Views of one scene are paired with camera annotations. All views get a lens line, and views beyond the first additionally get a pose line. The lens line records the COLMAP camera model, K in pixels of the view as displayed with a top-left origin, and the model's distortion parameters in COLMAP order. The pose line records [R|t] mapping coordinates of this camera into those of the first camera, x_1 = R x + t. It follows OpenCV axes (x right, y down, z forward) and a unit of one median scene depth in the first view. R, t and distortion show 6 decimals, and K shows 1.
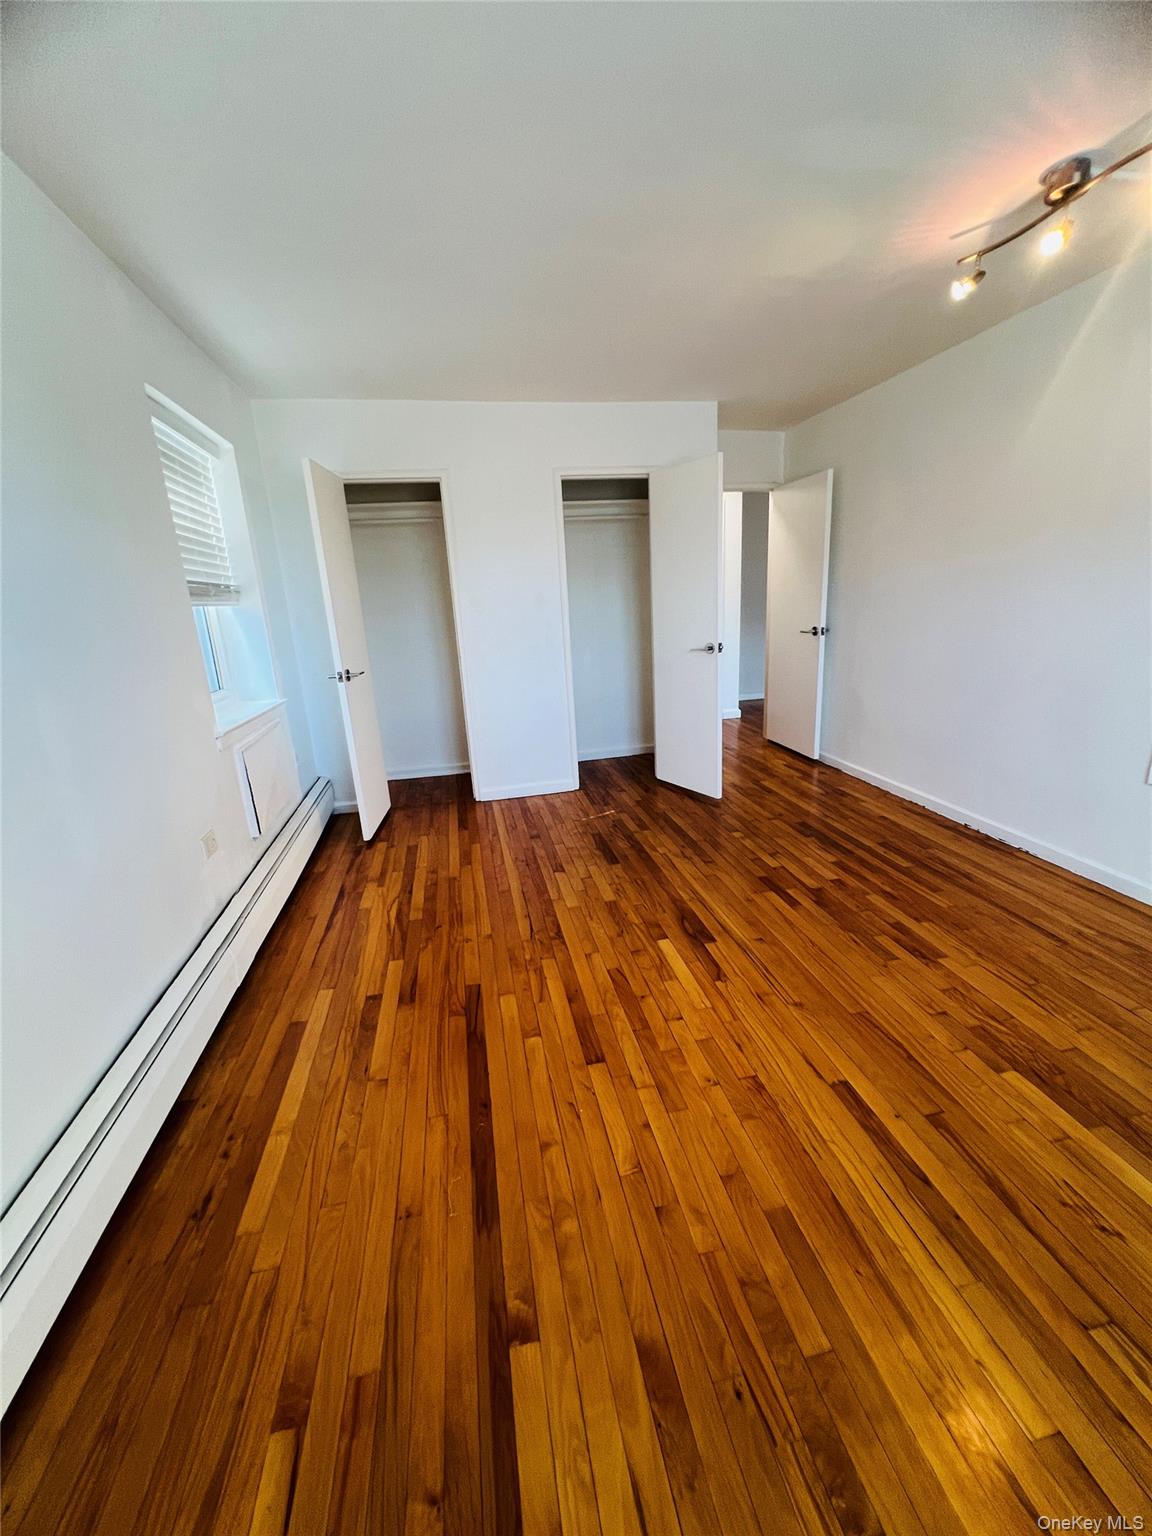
lens RADIAL K [[625.9, 0, 576.0], [0, 625.9, 768.0], [0, 0, 1]] dist [-0.001595, 0.000002]
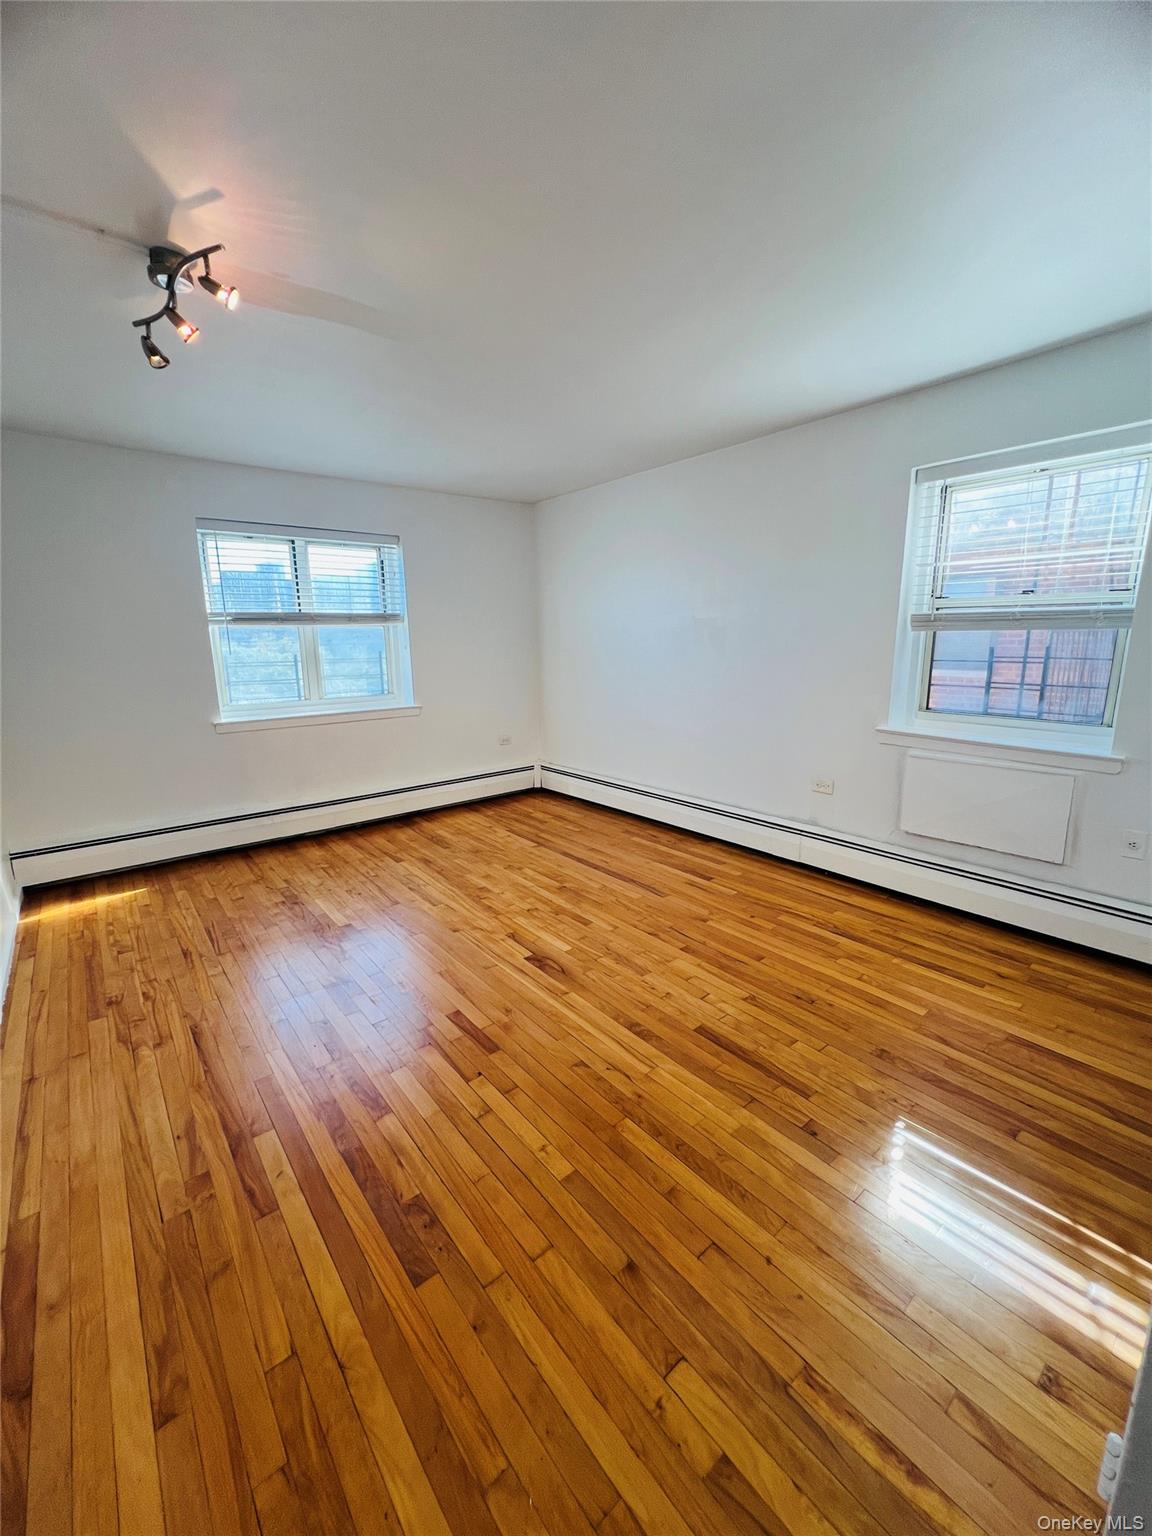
lens RADIAL K [[625.9, 0, 576.0], [0, 625.9, 768.0], [0, 0, 1]] dist [-0.001595, 0.000002]
pose [[-0.884535, 0.160611, -0.437952, 0.510063], [-0.062582, 0.889510, 0.452609, -0.474840], [0.462257, 0.427756, -0.776752, 1.558242]]
